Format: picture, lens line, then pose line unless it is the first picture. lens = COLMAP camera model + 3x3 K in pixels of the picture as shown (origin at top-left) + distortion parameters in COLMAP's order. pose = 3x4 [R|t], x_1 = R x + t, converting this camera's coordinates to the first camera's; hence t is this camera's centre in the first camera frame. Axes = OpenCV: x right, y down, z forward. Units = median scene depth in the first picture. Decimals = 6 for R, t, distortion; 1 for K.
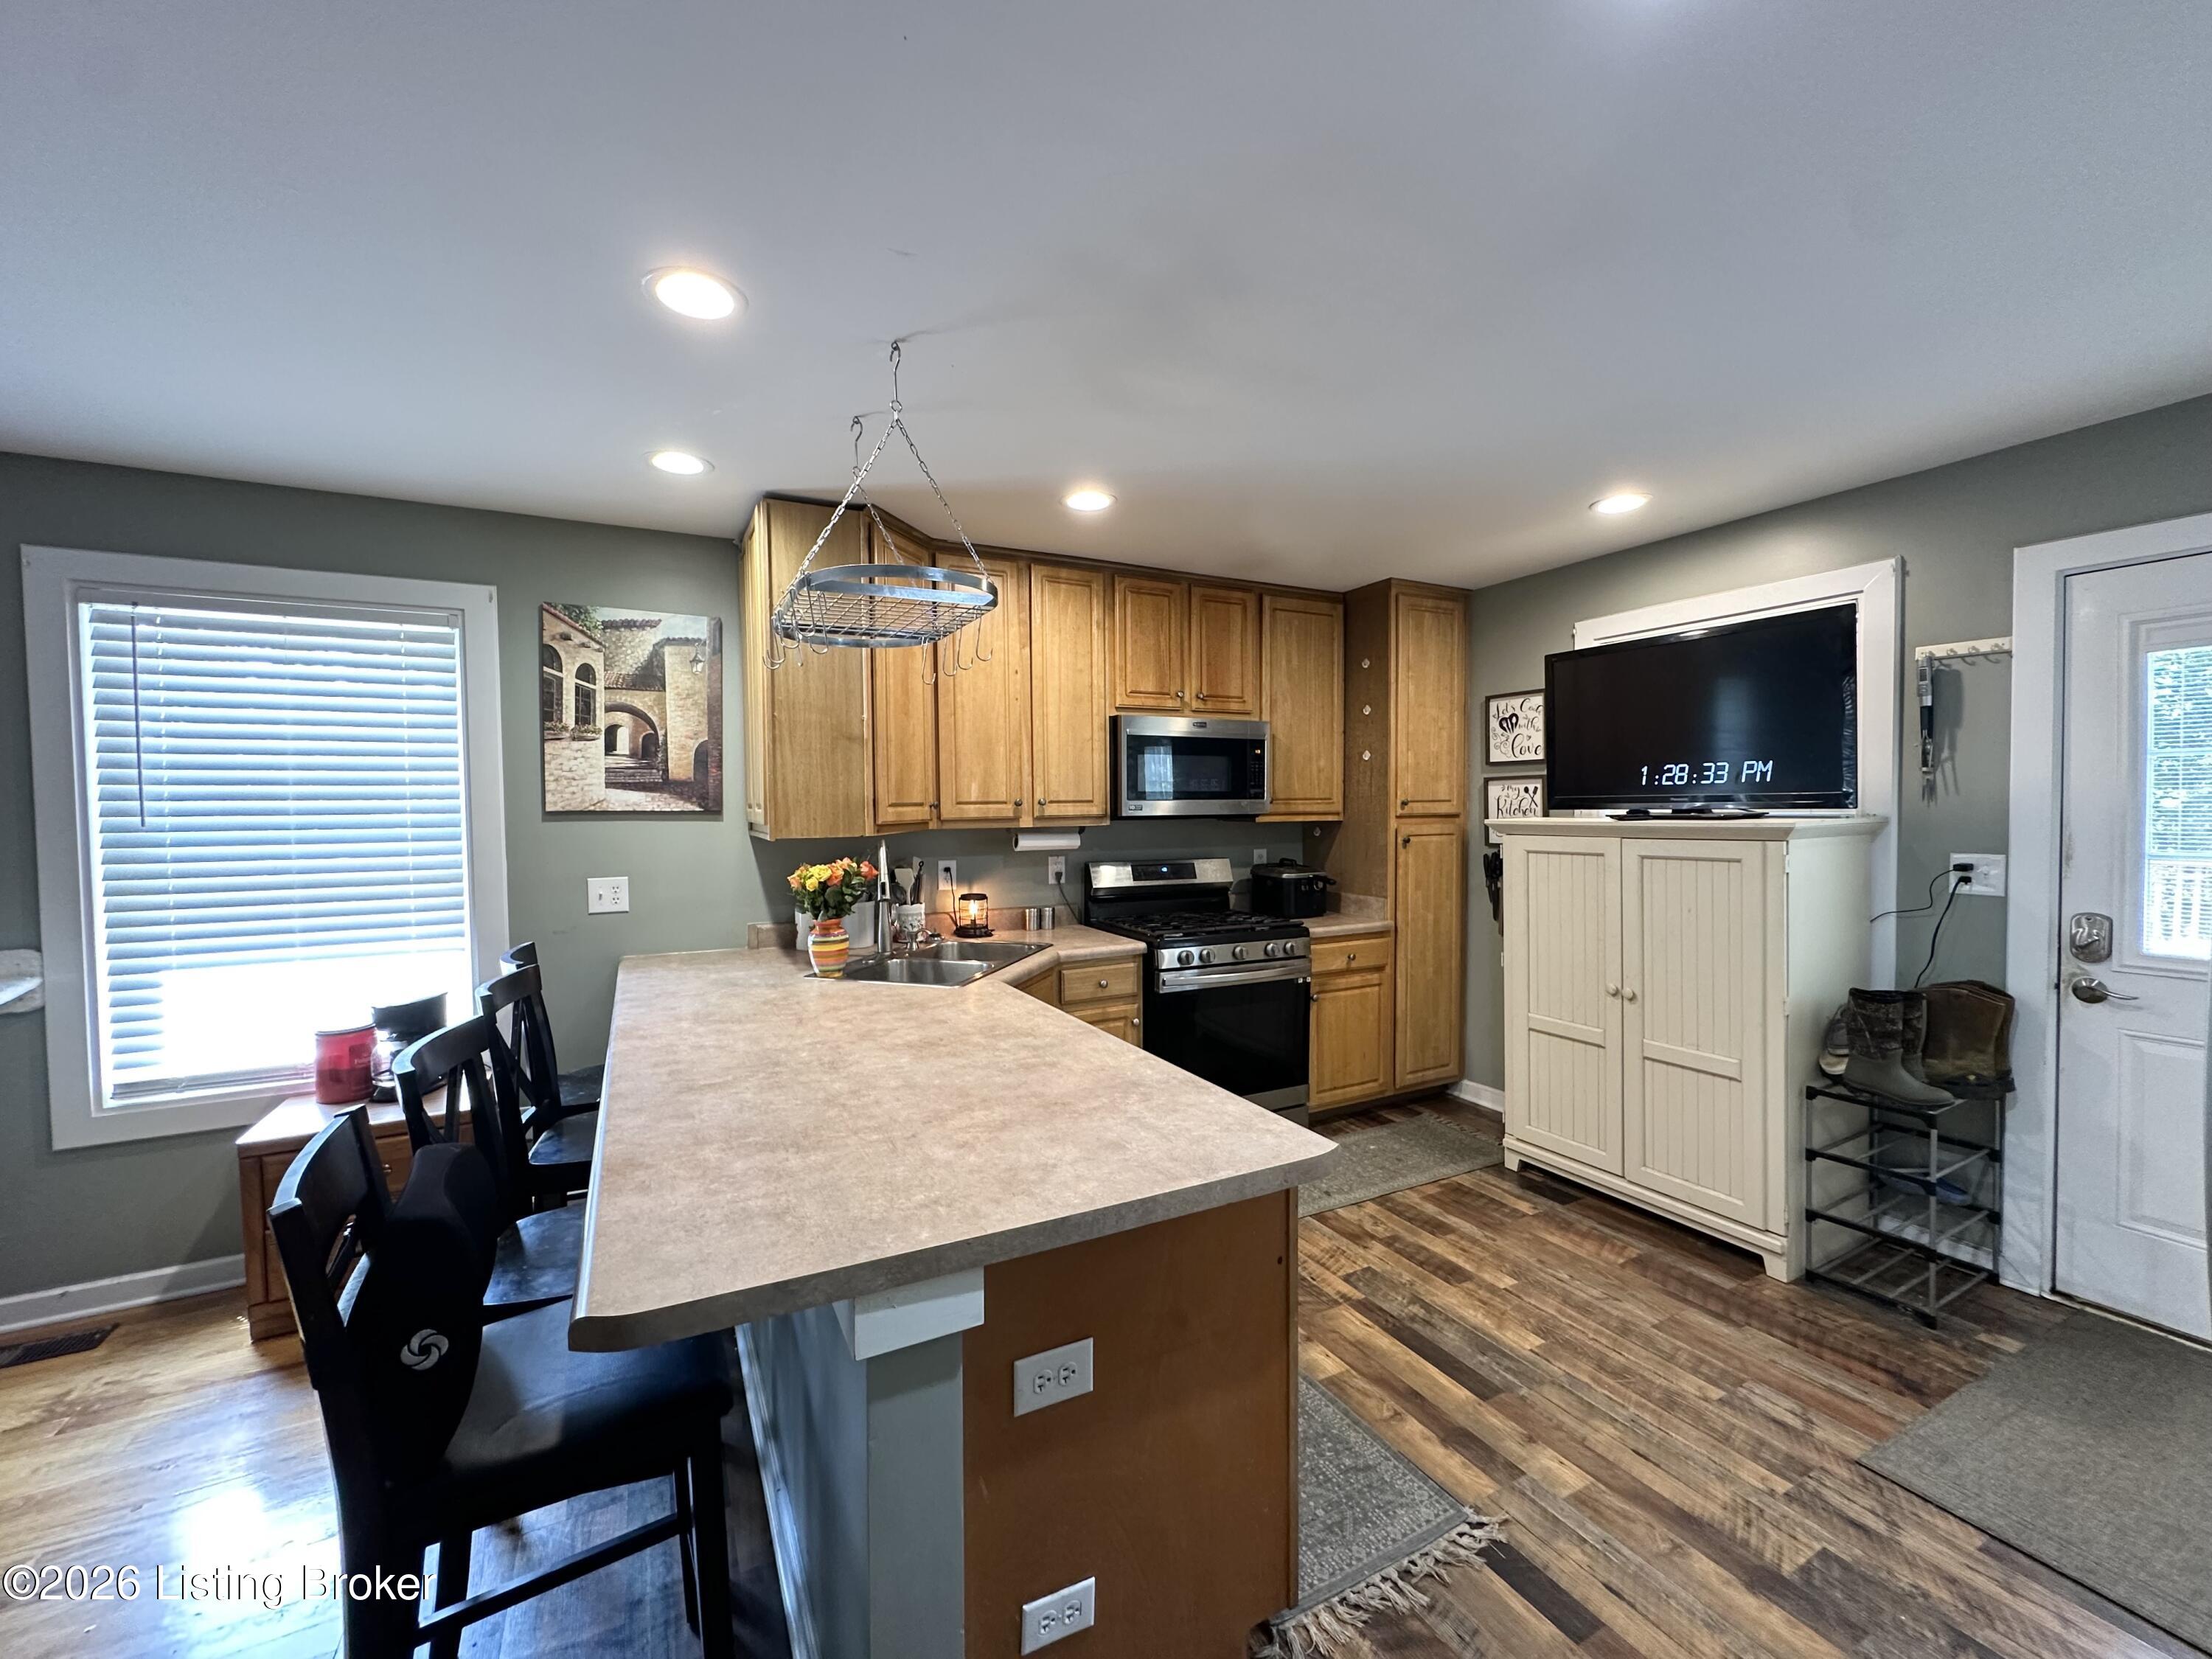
lens RADIAL K [[884.6, 0, 1118.2], [0, 884.6, 828.2], [0, 0, 1]] dist [-0.000046, 0.000633]
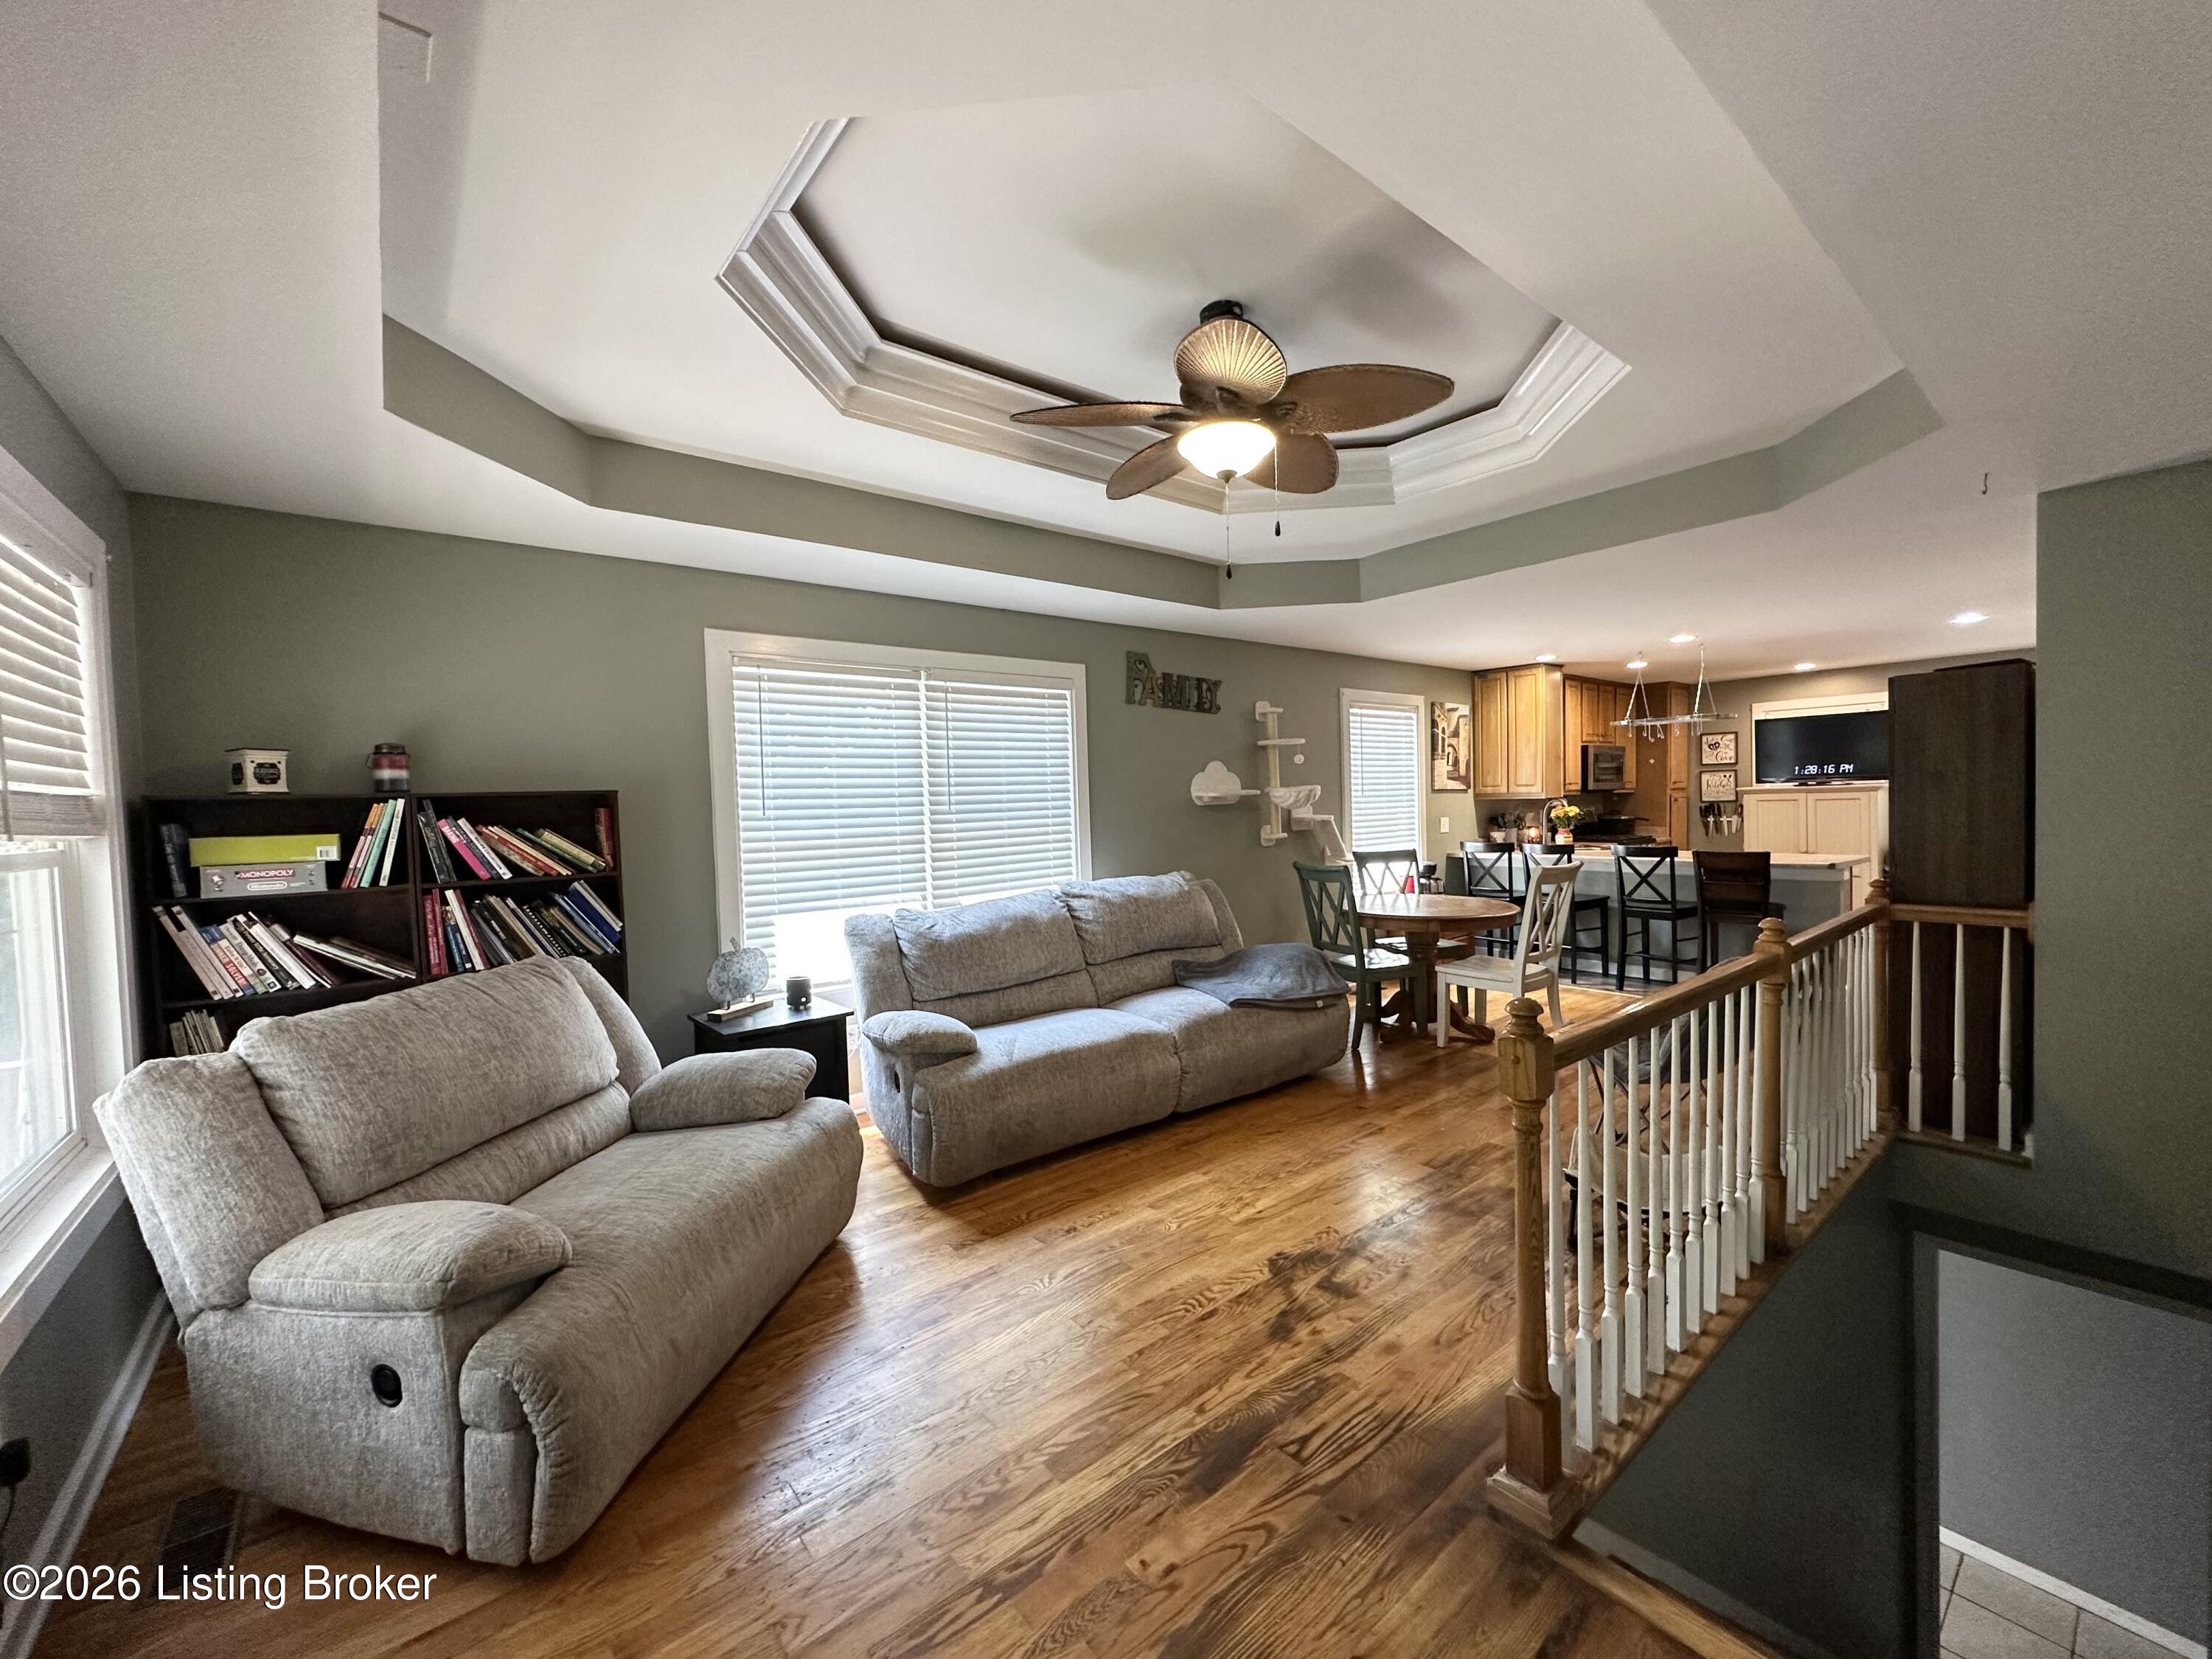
lens RADIAL K [[884.6, 0, 1113.0], [0, 884.6, 847.7], [0, 0, 1]] dist [-0.000046, 0.000633]
pose [[0.980095, -0.031692, 0.195983, -1.915162], [0.029756, 0.999475, 0.012817, 0.079954], [-0.196286, -0.006730, 0.980524, -1.140348]]
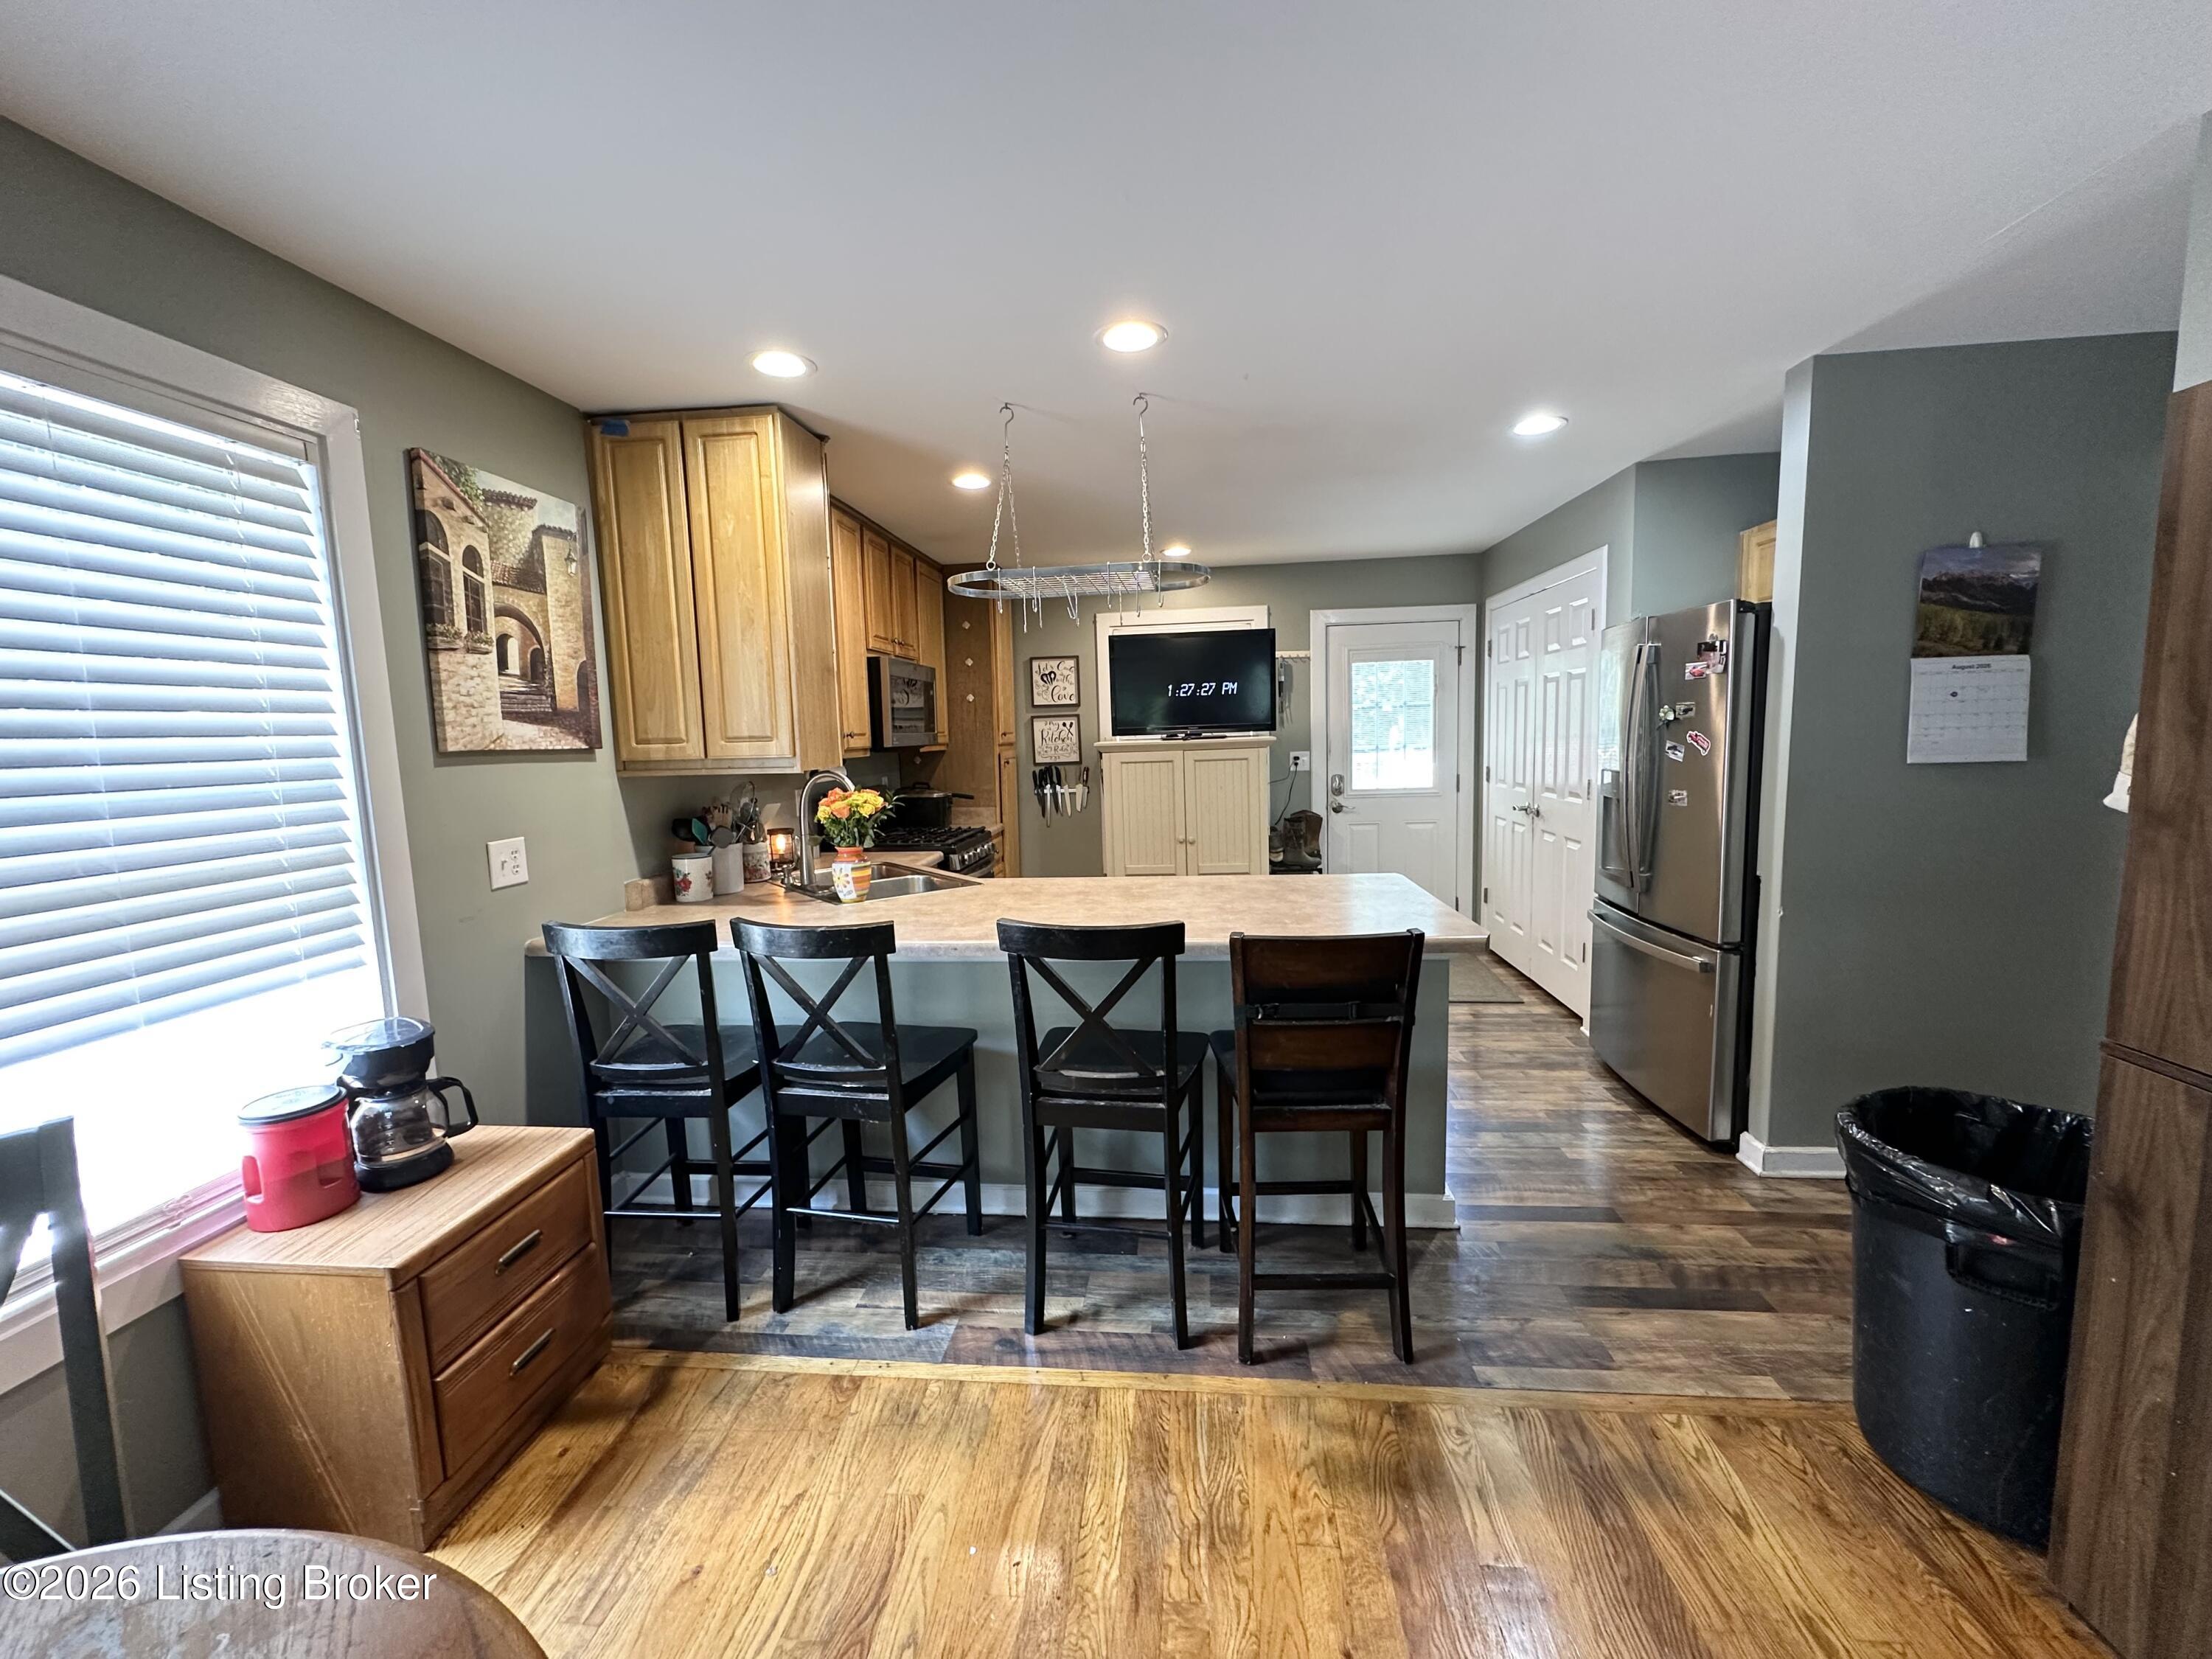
lens RADIAL K [[884.6, 0, 1109.6], [0, 884.6, 827.5], [0, 0, 1]] dist [-0.000046, 0.000633]
pose [[0.554827, -0.097379, 0.826247, -0.915922], [0.046842, 0.995207, 0.085838, 0.005288], [-0.830646, -0.008922, 0.556729, 0.157996]]
